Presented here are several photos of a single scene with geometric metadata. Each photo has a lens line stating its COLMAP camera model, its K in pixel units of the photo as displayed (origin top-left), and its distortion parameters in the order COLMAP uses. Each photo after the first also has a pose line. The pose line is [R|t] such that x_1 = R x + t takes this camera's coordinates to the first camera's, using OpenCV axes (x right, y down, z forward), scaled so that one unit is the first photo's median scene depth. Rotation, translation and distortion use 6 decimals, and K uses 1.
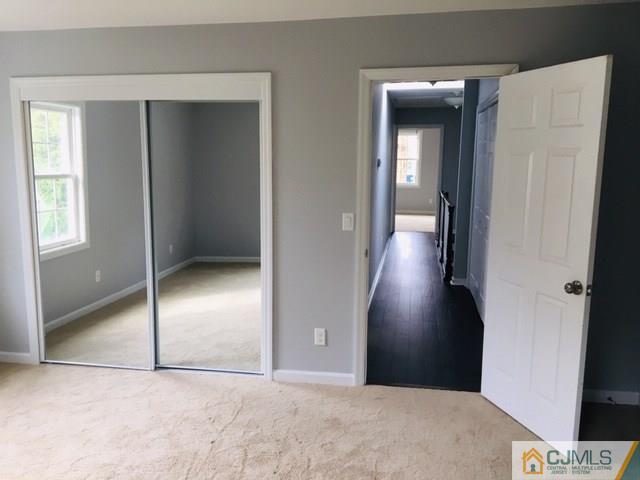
lens RADIAL K [[537.0, 0, 324.1], [0, 537.0, 236.1], [0, 0, 1]] dist [0.086158, -0.129152]
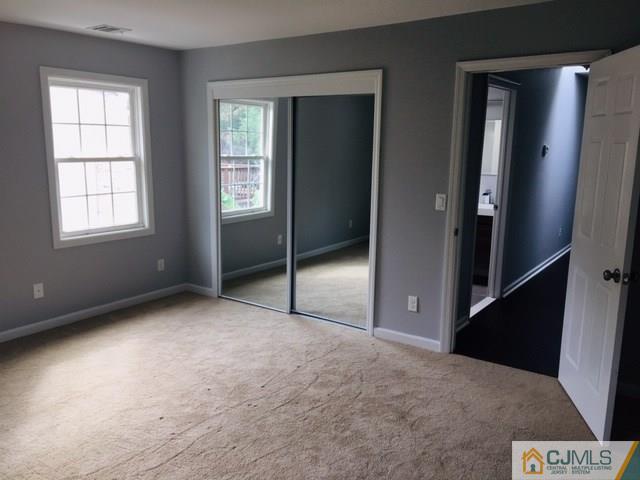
lens RADIAL K [[537.0, 0, 323.8], [0, 537.0, 236.7], [0, 0, 1]] dist [0.086158, -0.129152]
pose [[0.903254, 0.082159, -0.421168, 0.292780], [-0.071673, 0.996598, 0.040698, 0.015708], [0.423079, -0.006574, 0.906069, -0.099097]]
